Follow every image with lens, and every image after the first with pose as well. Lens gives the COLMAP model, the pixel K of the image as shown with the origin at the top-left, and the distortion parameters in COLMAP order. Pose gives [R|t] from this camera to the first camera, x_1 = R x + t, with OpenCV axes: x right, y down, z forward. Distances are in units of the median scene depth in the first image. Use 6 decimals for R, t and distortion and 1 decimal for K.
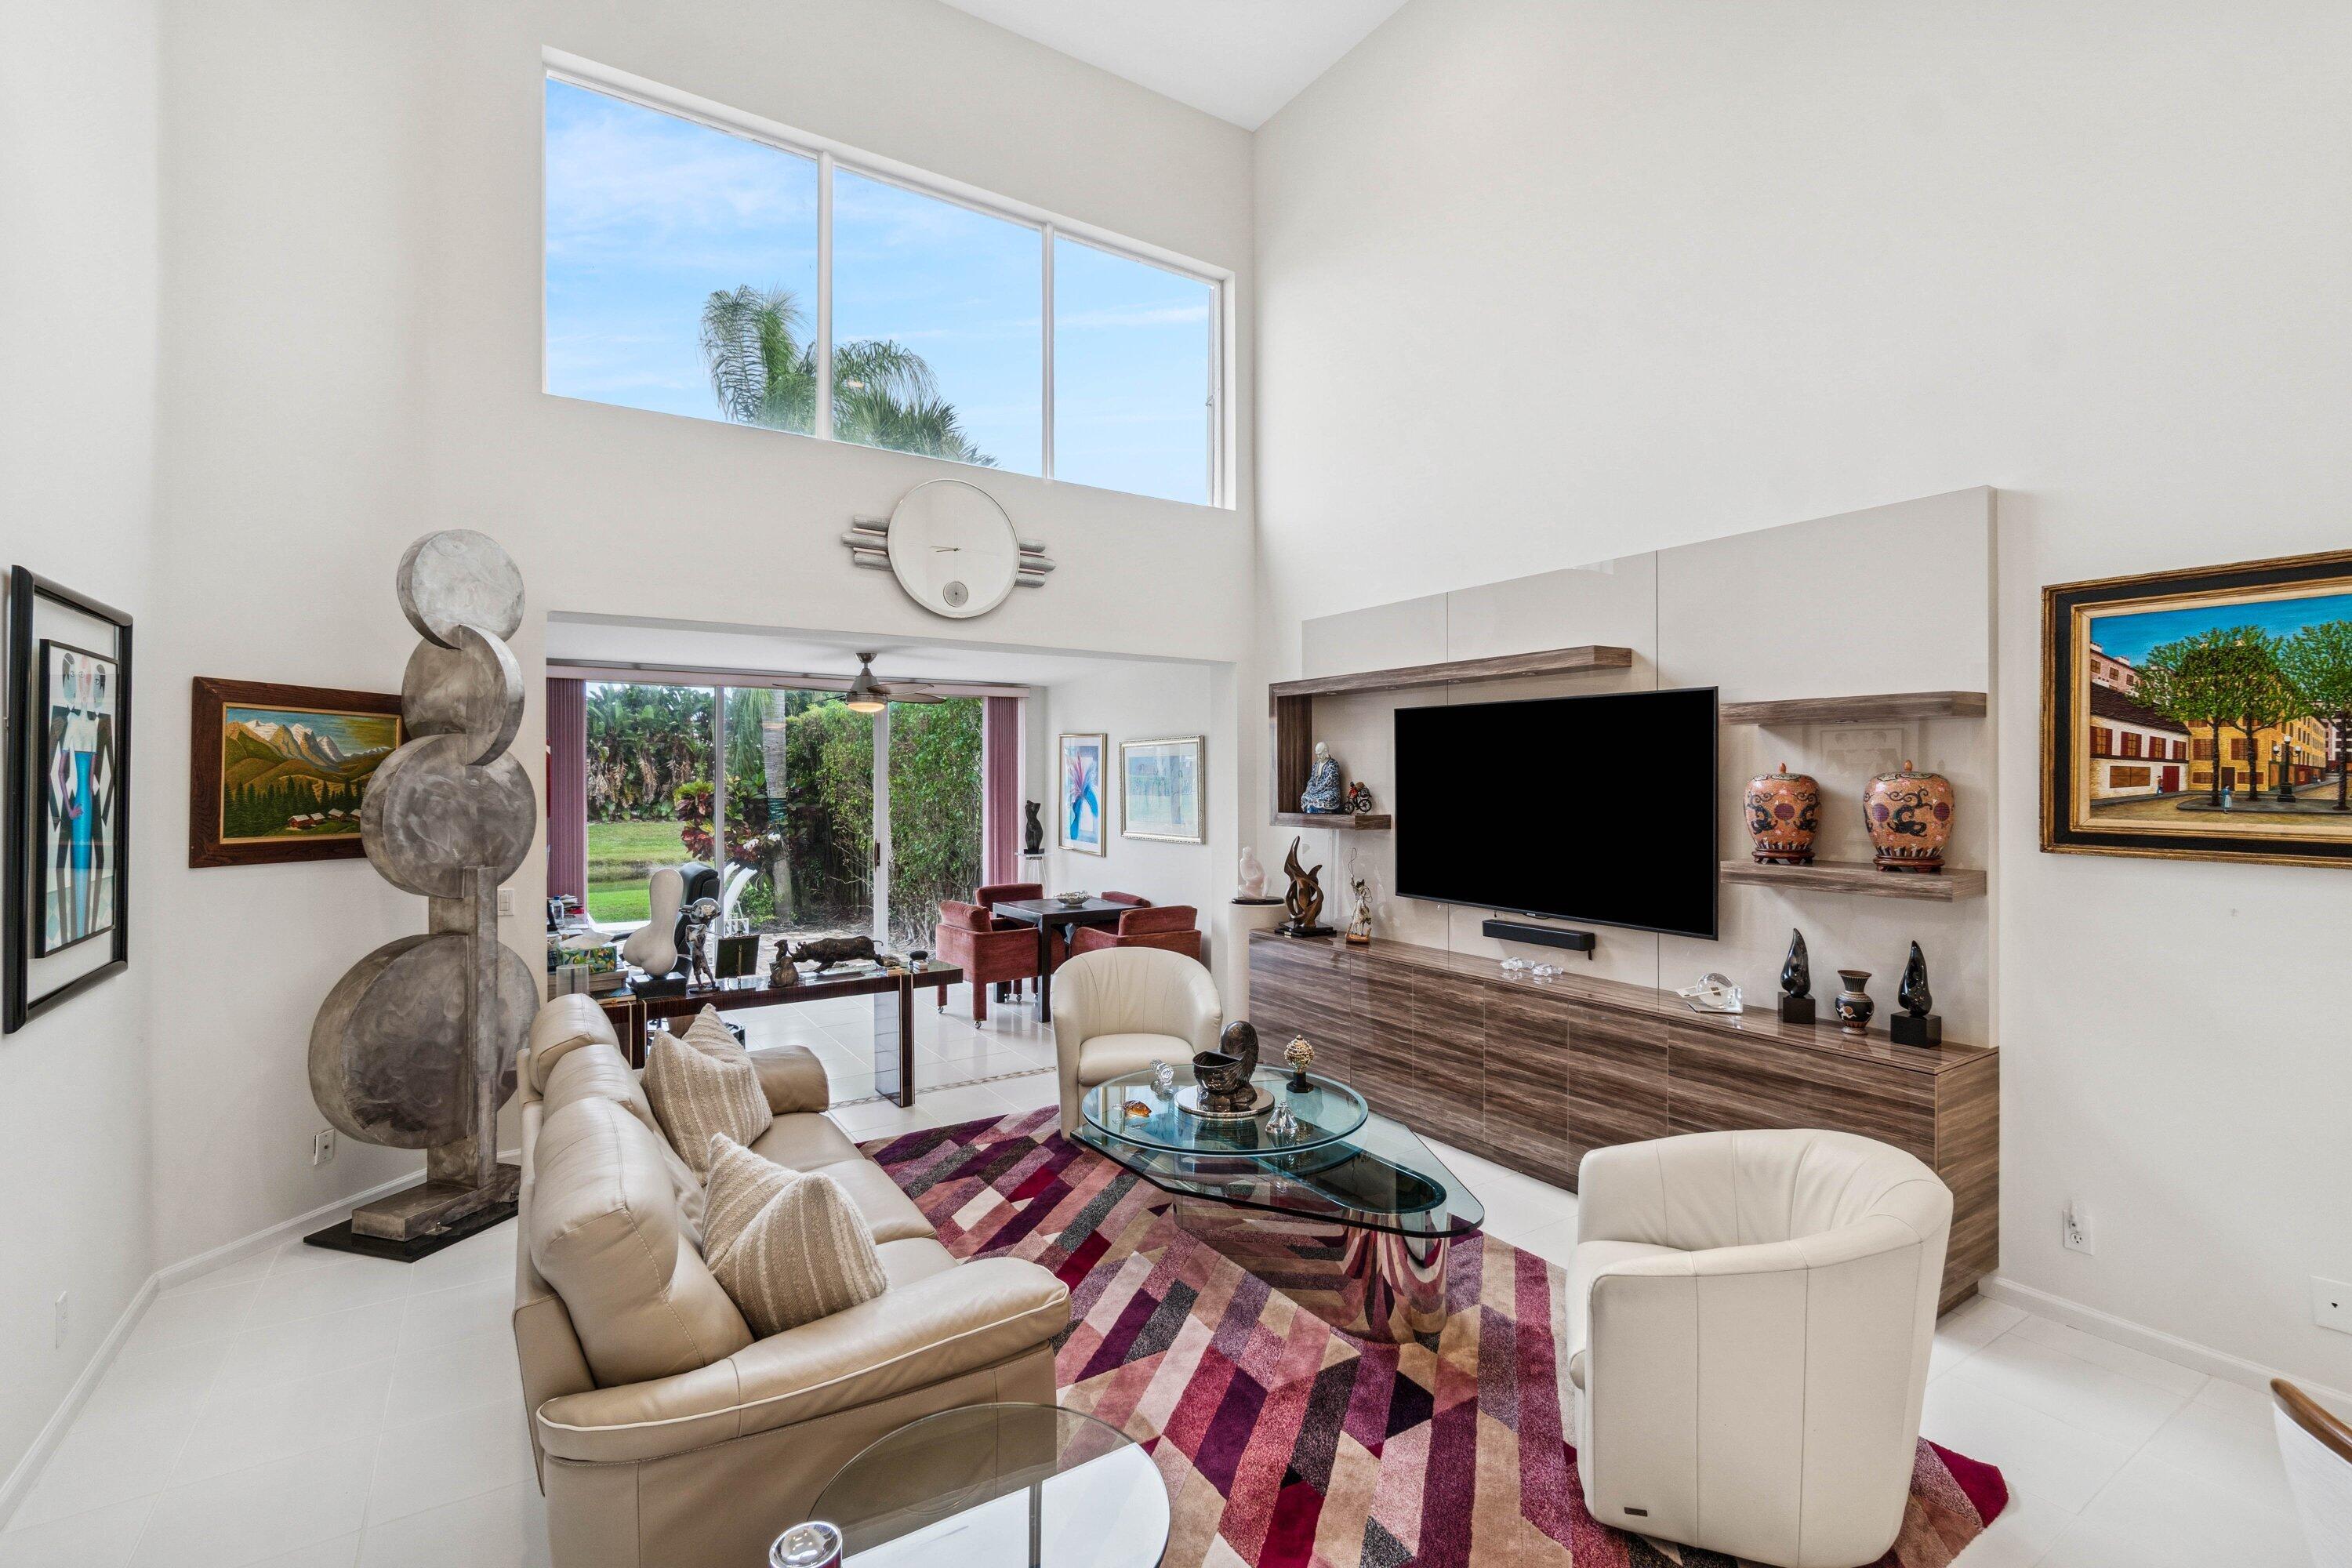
lens RADIAL K [[1010.8, 0, 1177.7], [0, 1010.8, 764.4], [0, 0, 1]] dist [0.000076, -0.000092]
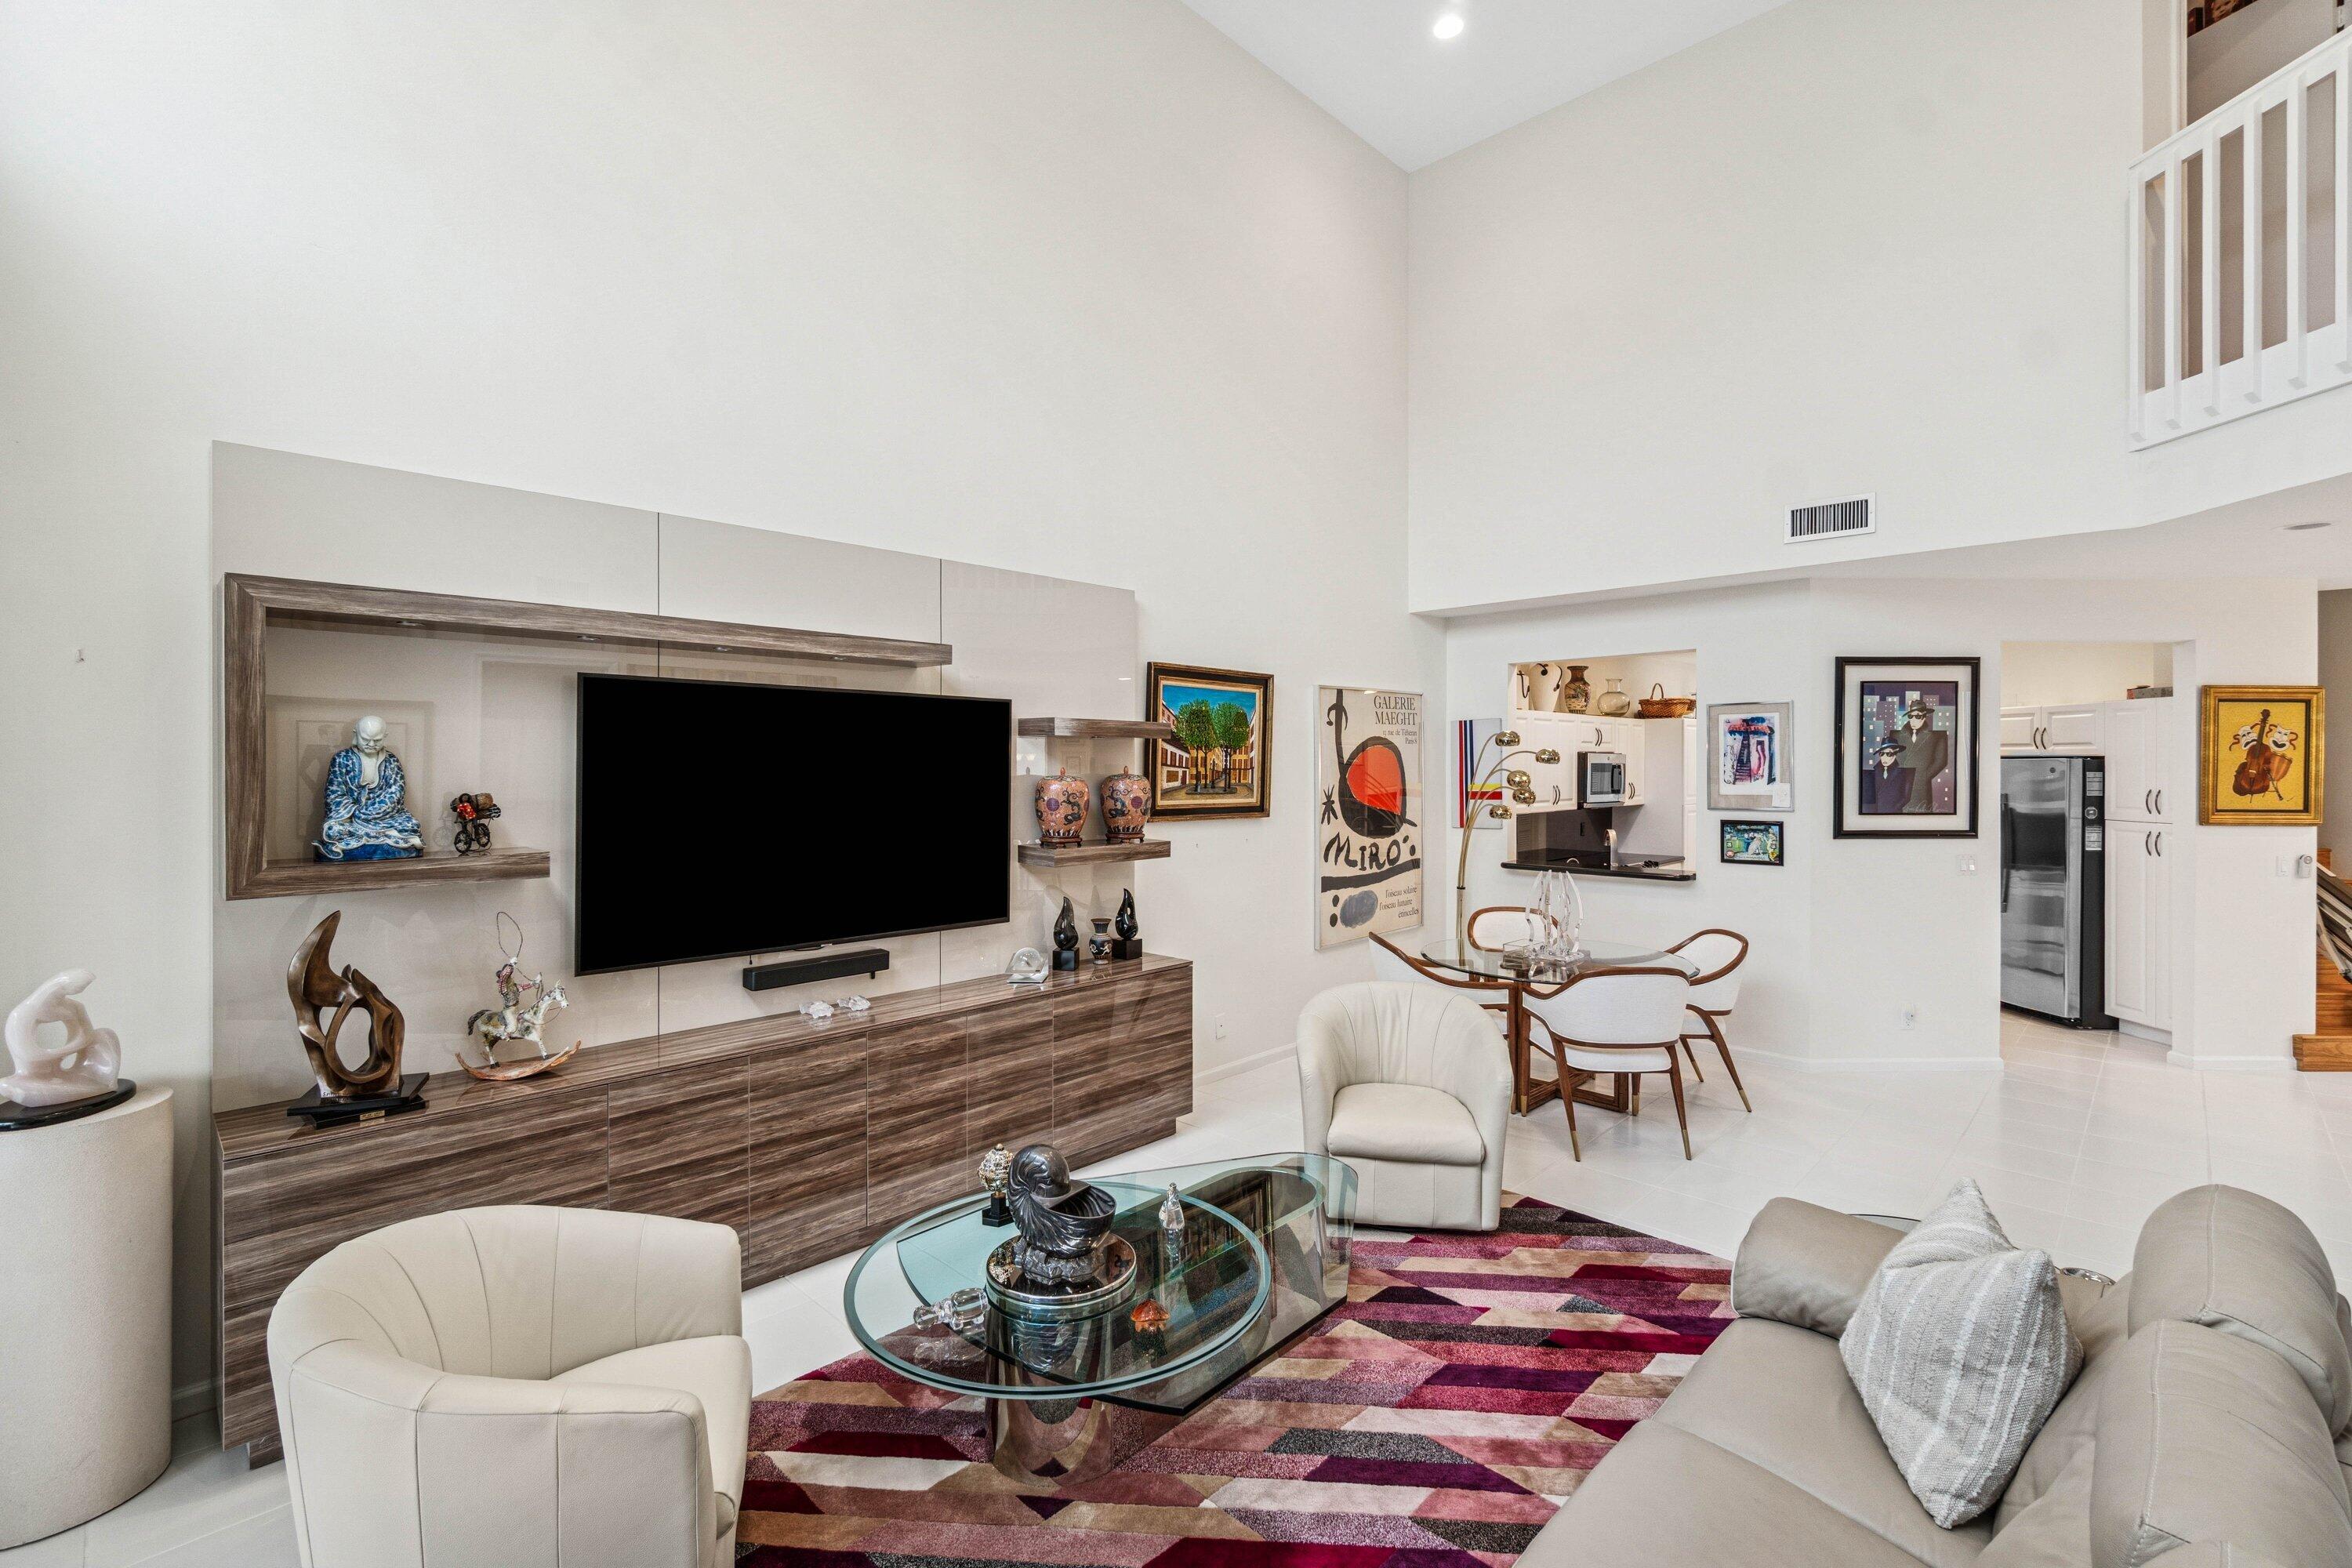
lens RADIAL K [[1010.8, 0, 1177.7], [0, 1010.8, 764.4], [0, 0, 1]] dist [0.000076, -0.000092]
pose [[-0.204617, -0.003521, 0.978836, -0.687179], [-0.016706, 0.999860, 0.000104, -0.008136], [-0.978700, -0.016331, -0.204647, 1.152357]]
